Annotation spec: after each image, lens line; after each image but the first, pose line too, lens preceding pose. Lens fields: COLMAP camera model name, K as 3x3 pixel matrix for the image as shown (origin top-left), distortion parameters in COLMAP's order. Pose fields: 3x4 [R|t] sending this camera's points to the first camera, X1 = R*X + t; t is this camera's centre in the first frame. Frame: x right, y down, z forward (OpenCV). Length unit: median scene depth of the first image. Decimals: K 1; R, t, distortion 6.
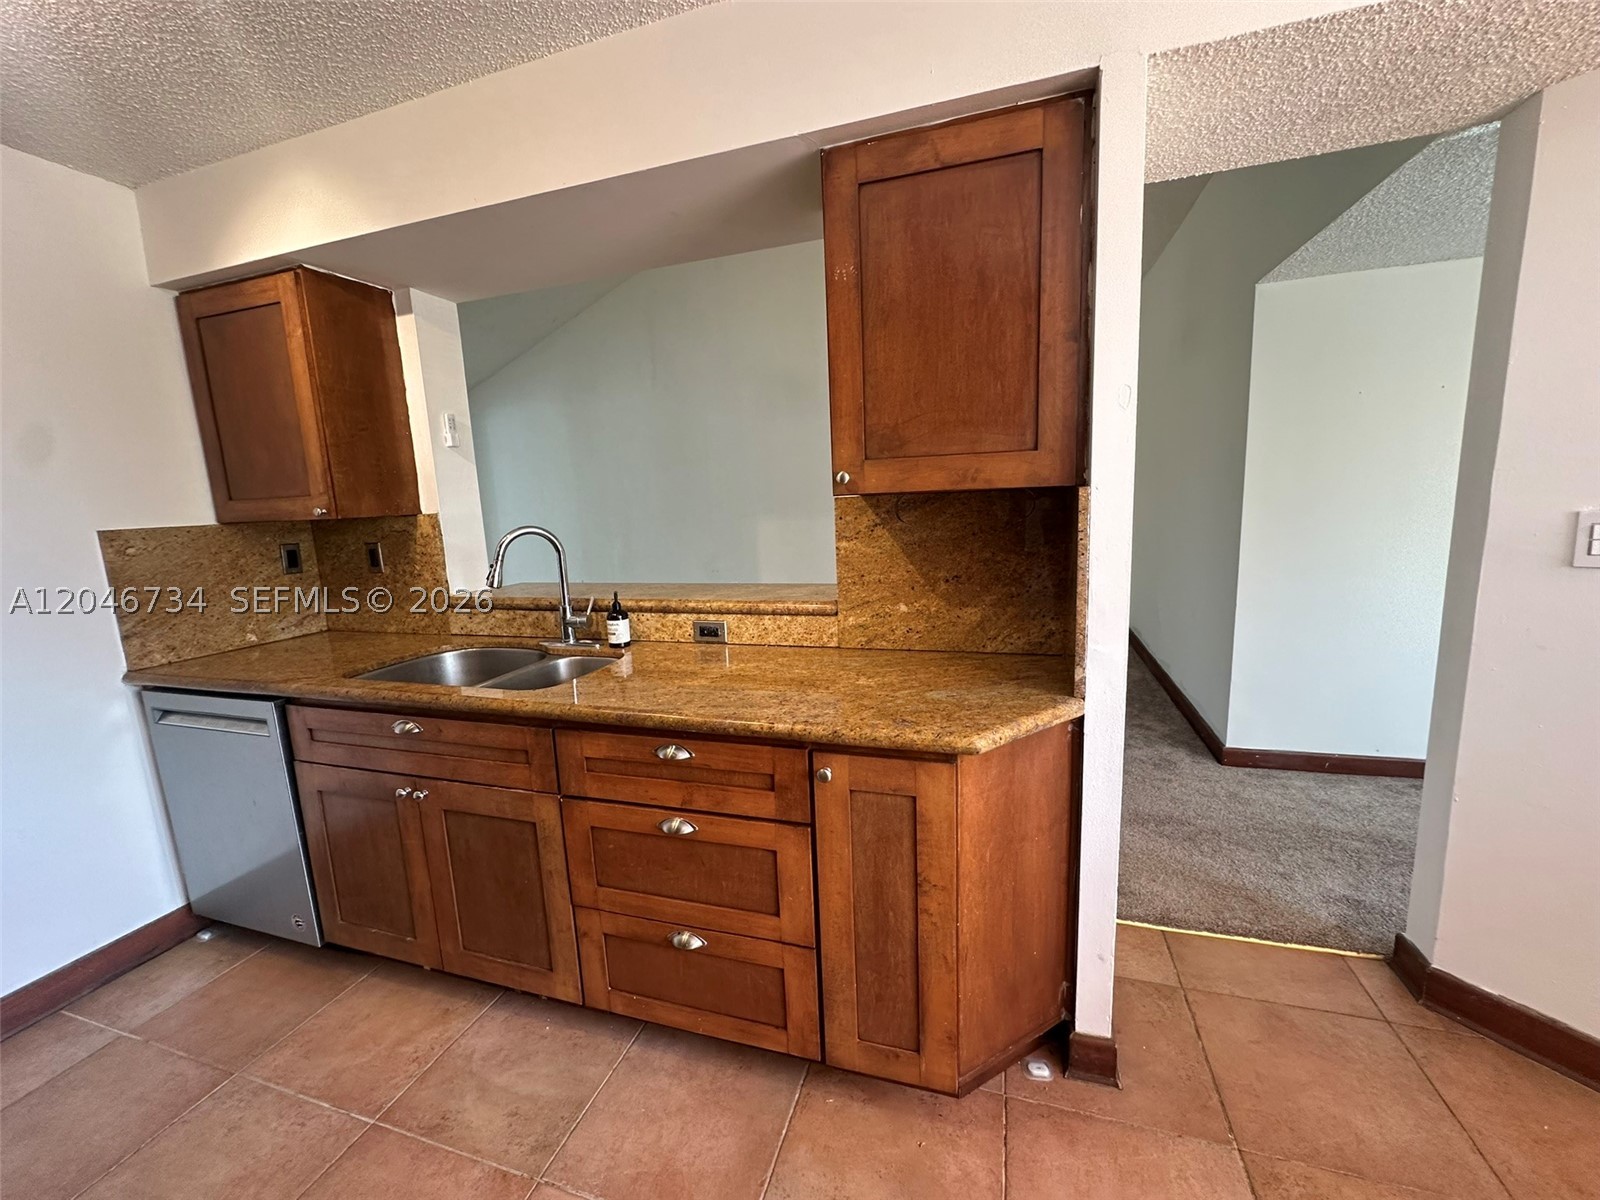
lens RADIAL K [[641.4, 0, 800.0], [0, 641.4, 600.0], [0, 0, 1]] dist [0.000049, 0.000144]
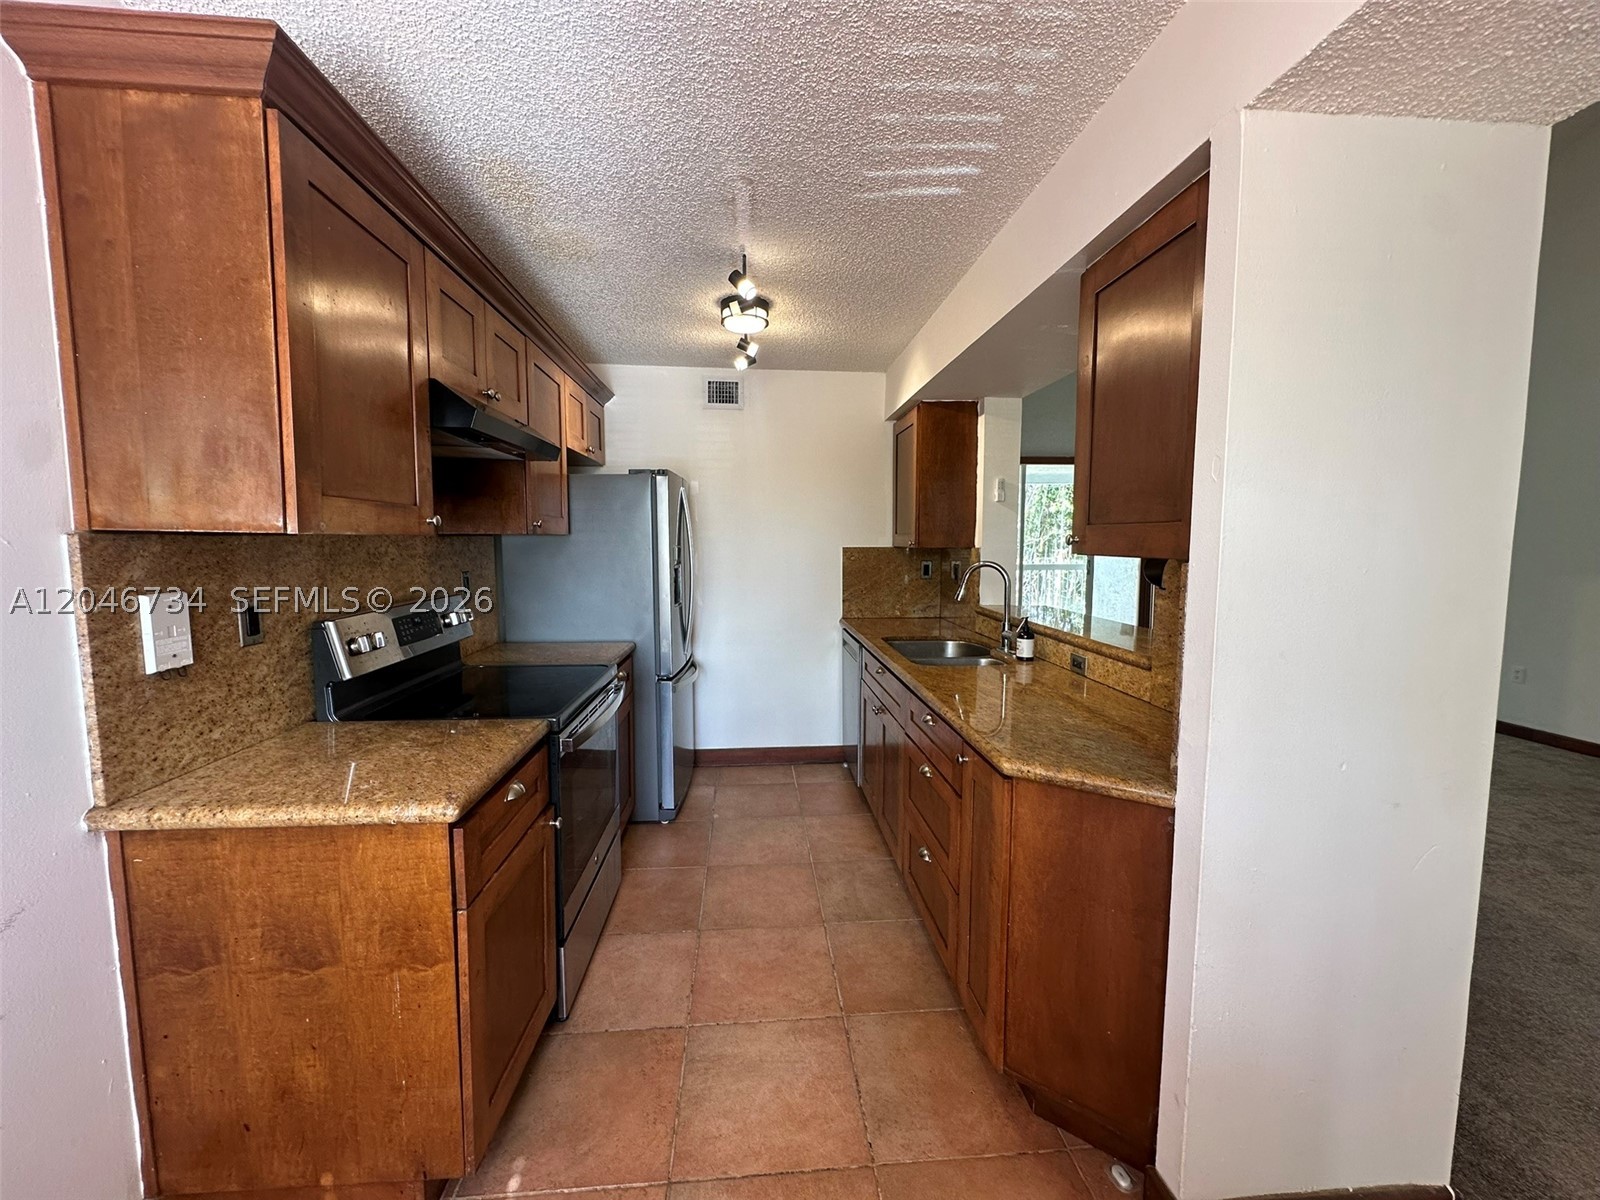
lens RADIAL K [[638.2, 0, 799.0], [0, 638.2, 597.6], [0, 0, 1]] dist [-0.003762, 0.000358]
pose [[0.386006, 0.128086, -0.913561, 0.719300], [-0.168875, 0.983390, 0.066522, -0.060479], [0.906907, 0.128600, 0.401225, 0.078636]]
